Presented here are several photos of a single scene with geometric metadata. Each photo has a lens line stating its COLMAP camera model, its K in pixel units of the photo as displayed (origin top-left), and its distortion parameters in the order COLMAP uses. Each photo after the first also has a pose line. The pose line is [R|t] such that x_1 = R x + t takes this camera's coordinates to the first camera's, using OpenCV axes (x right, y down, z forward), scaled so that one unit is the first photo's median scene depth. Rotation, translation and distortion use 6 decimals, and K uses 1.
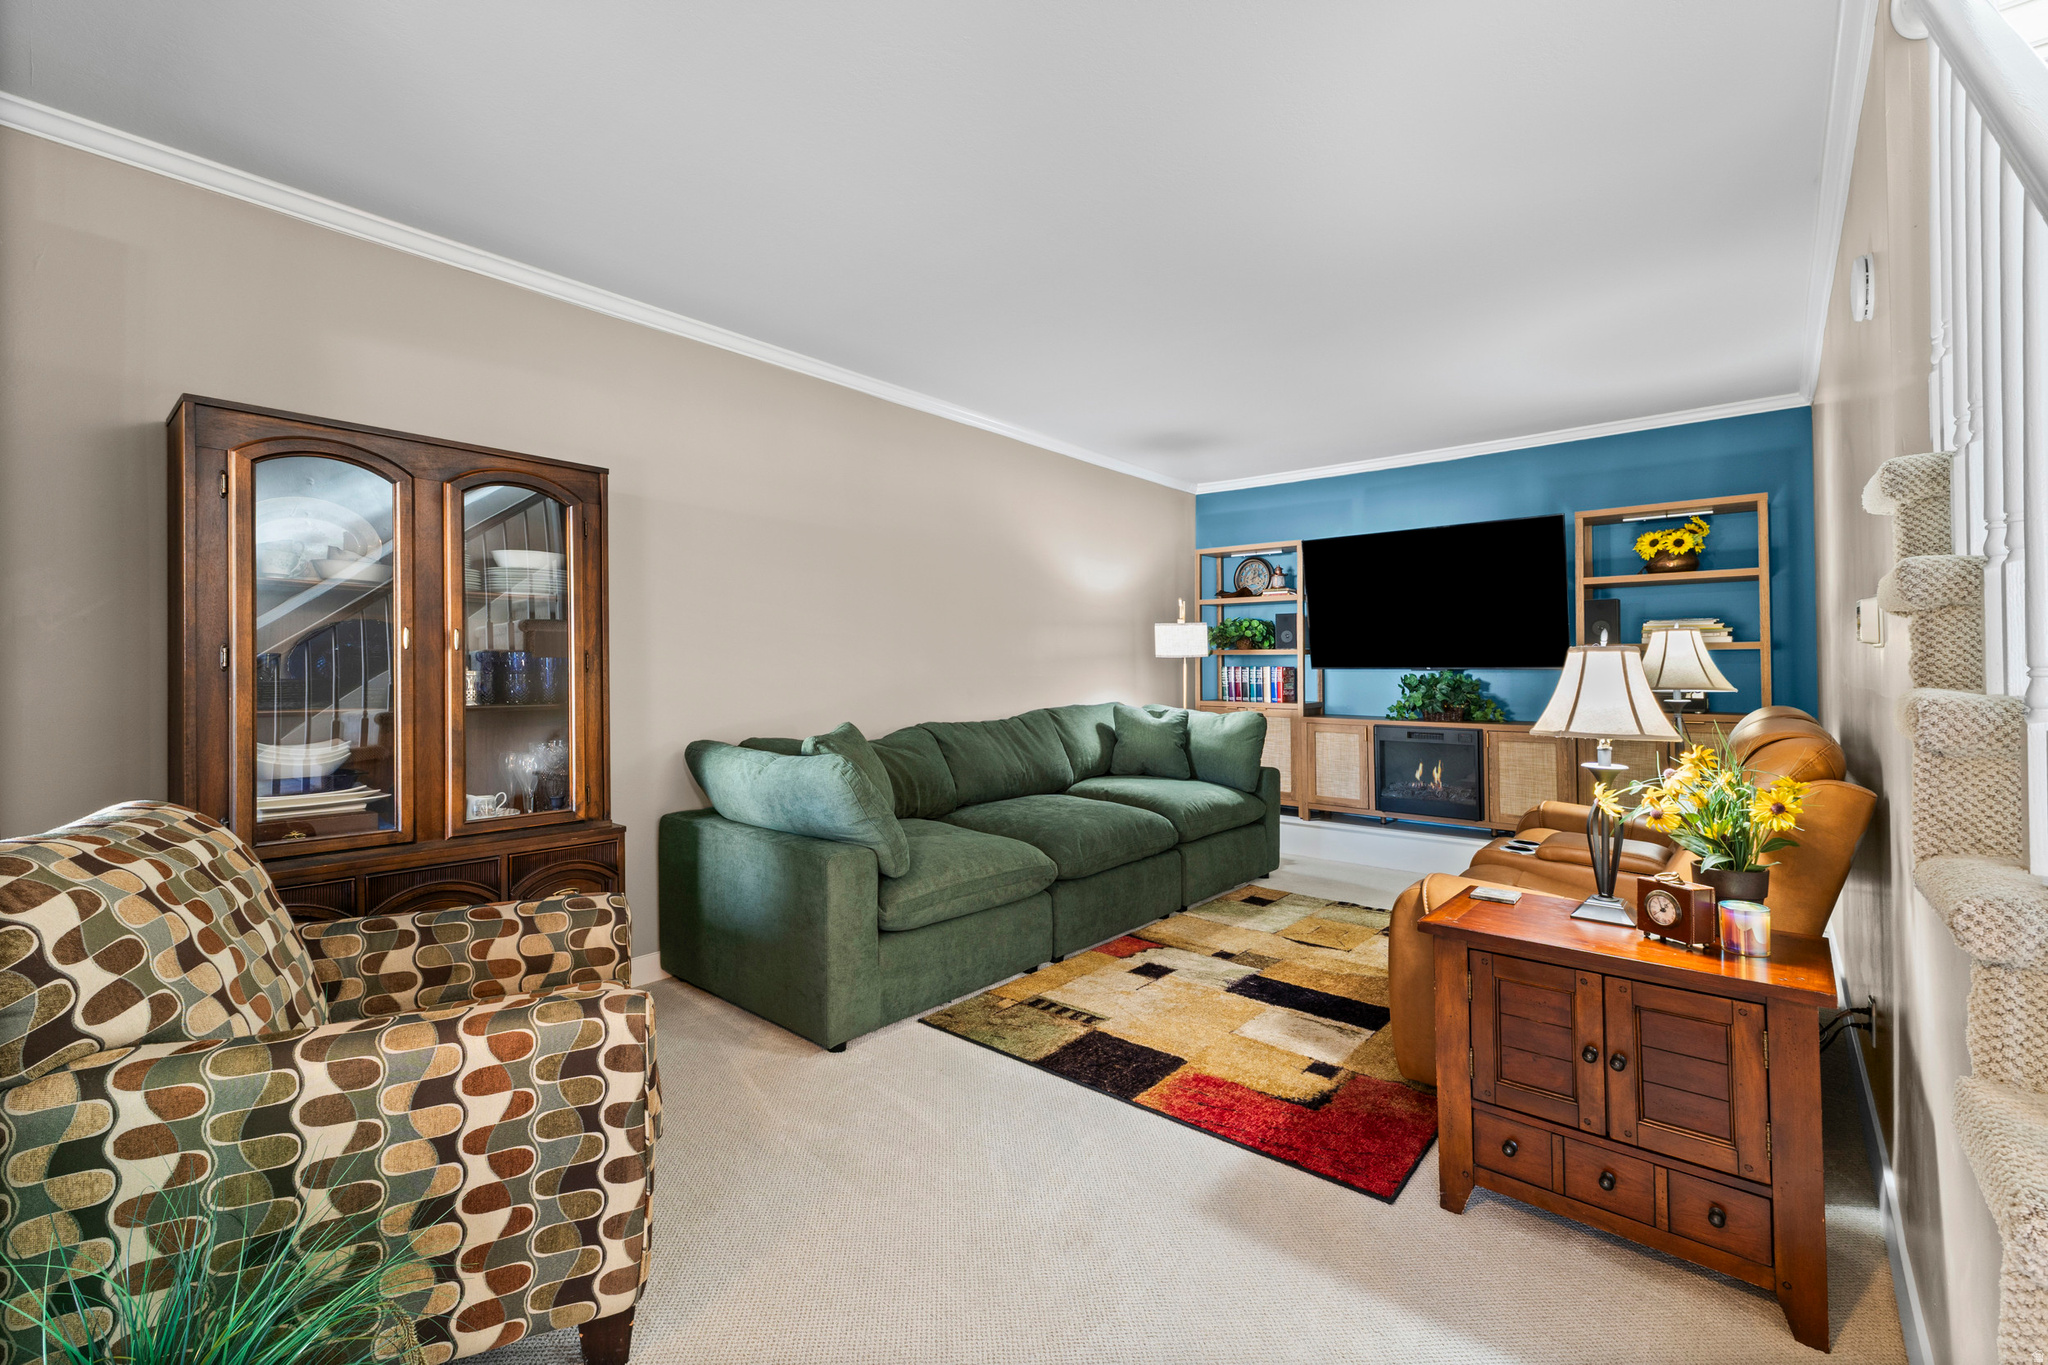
lens RADIAL K [[868.4, 0, 1010.6], [0, 868.4, 669.2], [0, 0, 1]] dist [0.001402, -0.002882]
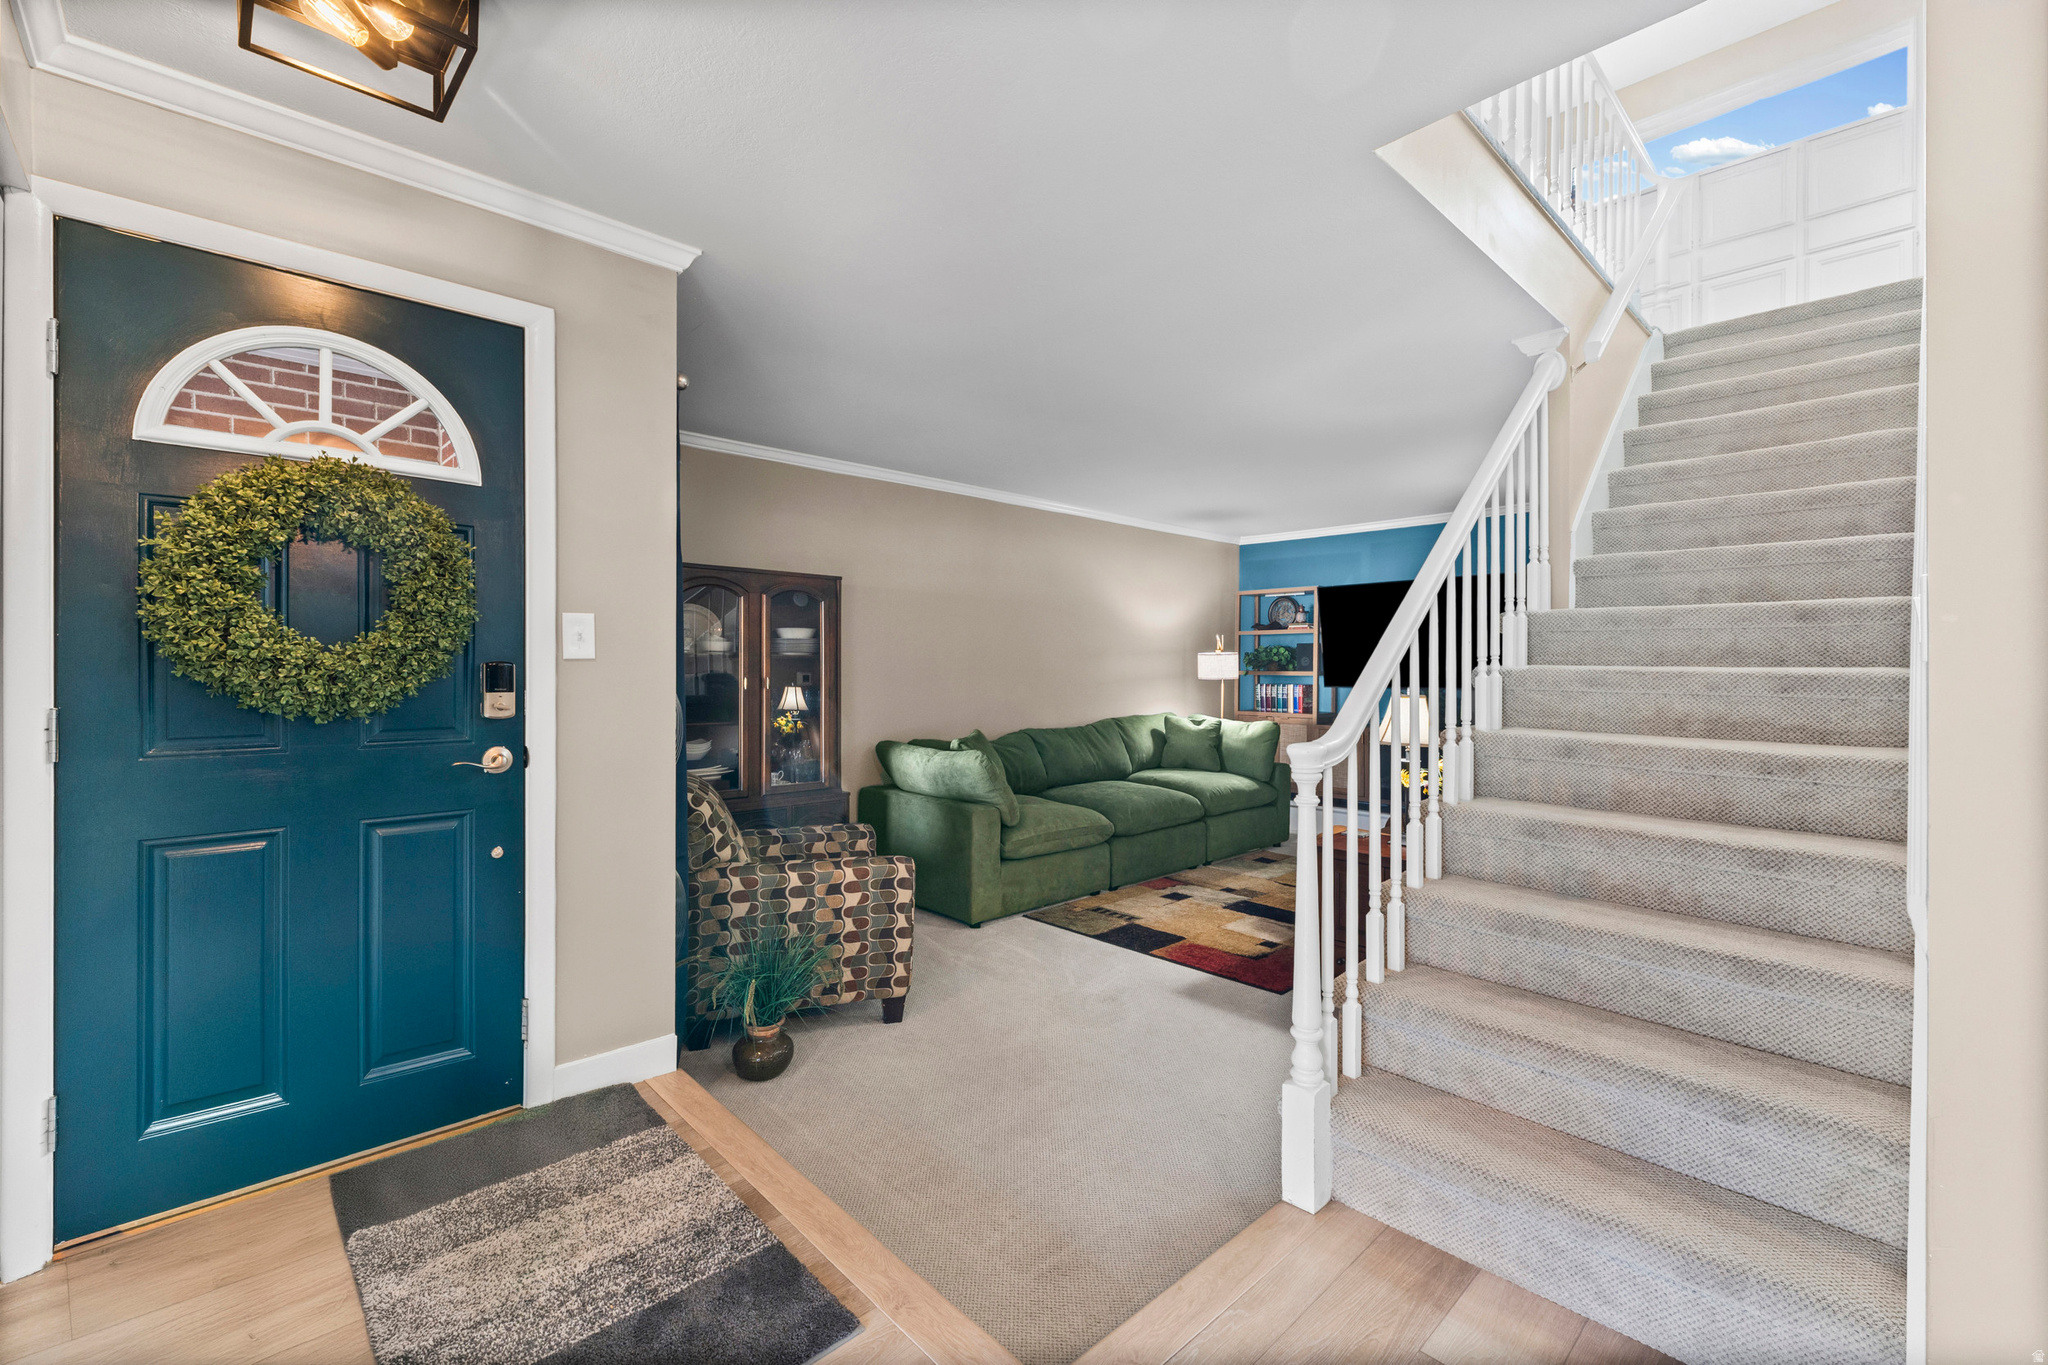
lens RADIAL K [[868.4, 0, 1014.4], [0, 868.4, 665.3], [0, 0, 1]] dist [0.001402, -0.002882]
pose [[0.995314, 0.004124, -0.096608, 0.036219], [-0.003995, 0.999991, 0.001528, -0.075653], [0.096613, -0.001134, 0.995321, -0.722175]]
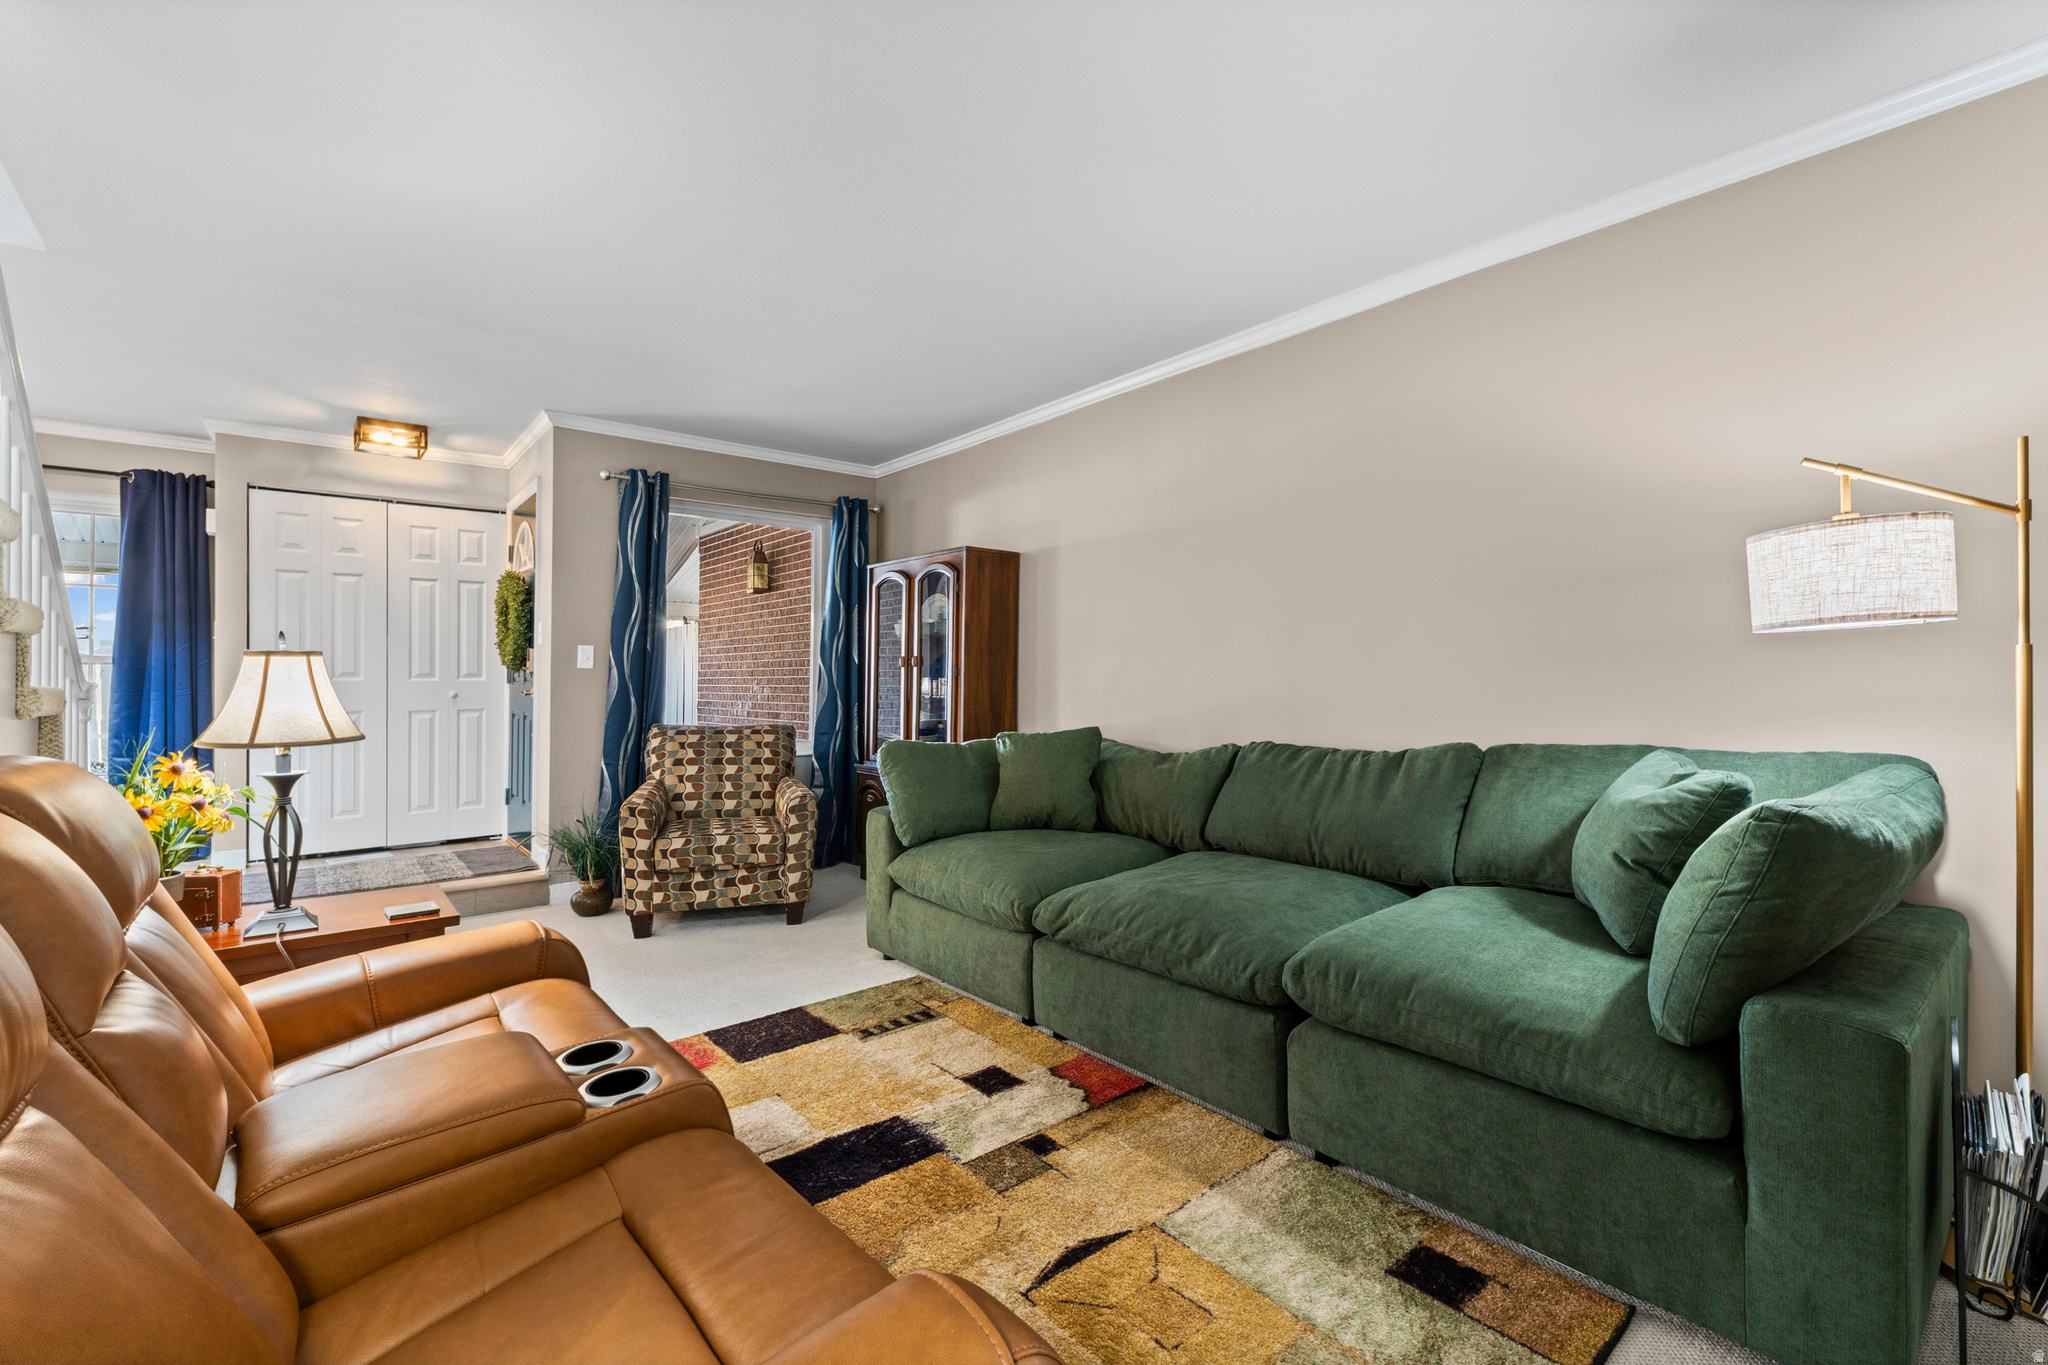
lens RADIAL K [[868.4, 0, 1031.7], [0, 868.4, 684.9], [0, 0, 1]] dist [0.001402, -0.002882]
pose [[-0.139467, 0.005732, -0.990210, 1.211429], [0.003949, 0.999979, 0.005232, 0.010747], [0.990219, -0.003180, -0.139486, 1.556038]]
